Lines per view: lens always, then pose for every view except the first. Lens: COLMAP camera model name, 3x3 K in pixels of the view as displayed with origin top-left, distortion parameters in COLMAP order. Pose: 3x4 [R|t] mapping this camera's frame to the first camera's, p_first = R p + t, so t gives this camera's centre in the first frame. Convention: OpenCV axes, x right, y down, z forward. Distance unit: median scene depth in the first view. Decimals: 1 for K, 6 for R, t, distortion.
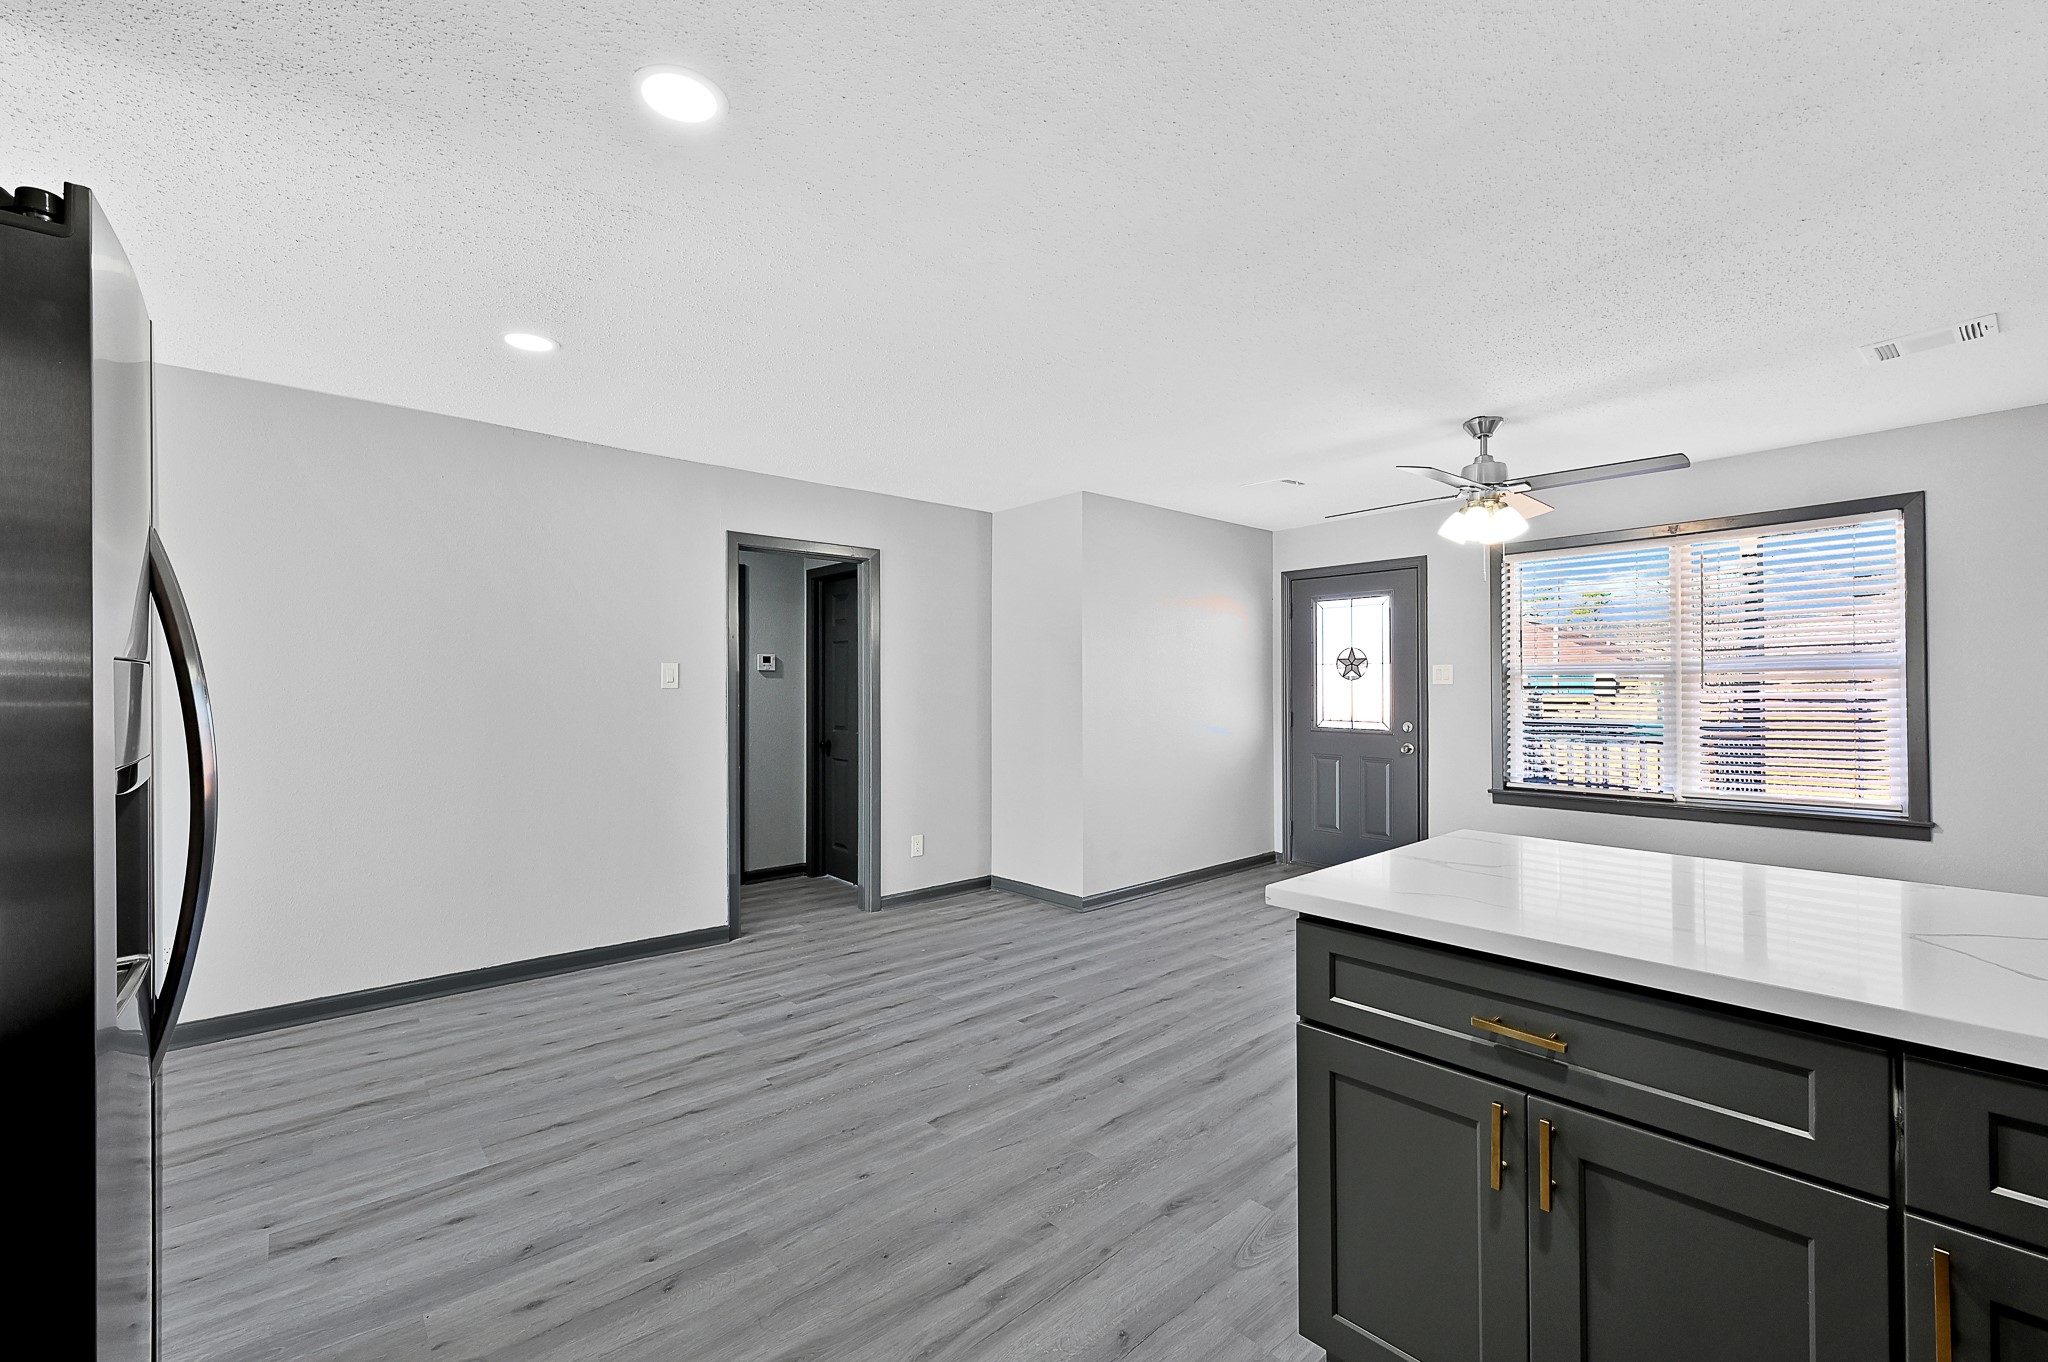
lens RADIAL K [[883.9, 0, 1020.7], [0, 883.9, 673.1], [0, 0, 1]] dist [-0.001525, 0.000034]
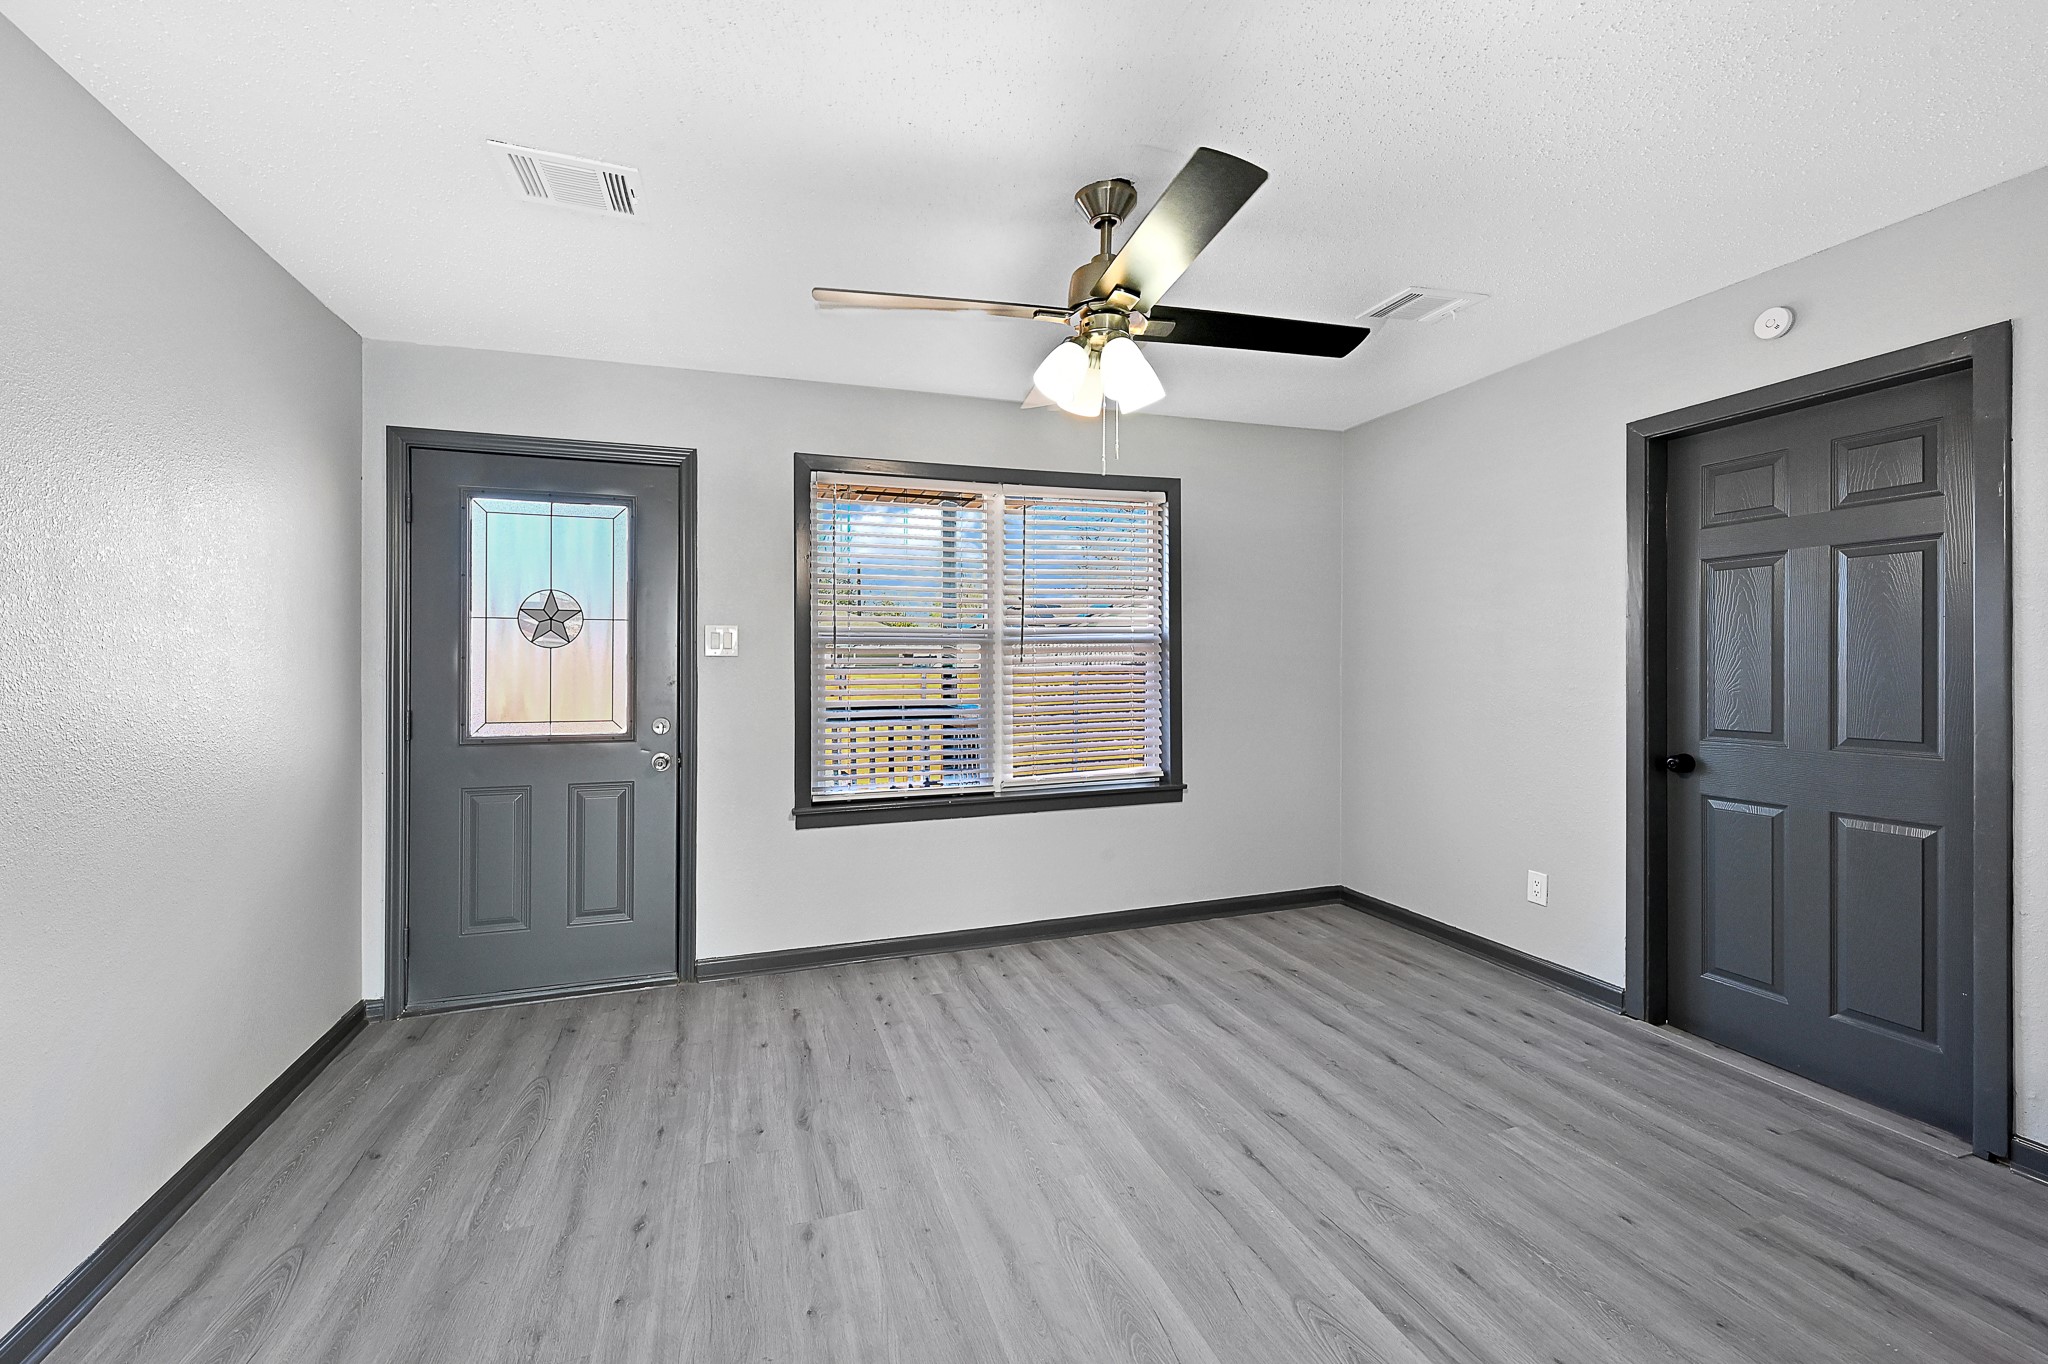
lens RADIAL K [[839.2, 0, 1021.1], [0, 839.2, 658.0], [0, 0, 1]] dist [-0.000614, 0.000429]
pose [[0.385371, 0.003115, 0.922757, -0.000148], [-0.013292, 0.999909, 0.002175, 0.013851], [-0.922666, -0.013104, 0.385377, 0.786213]]
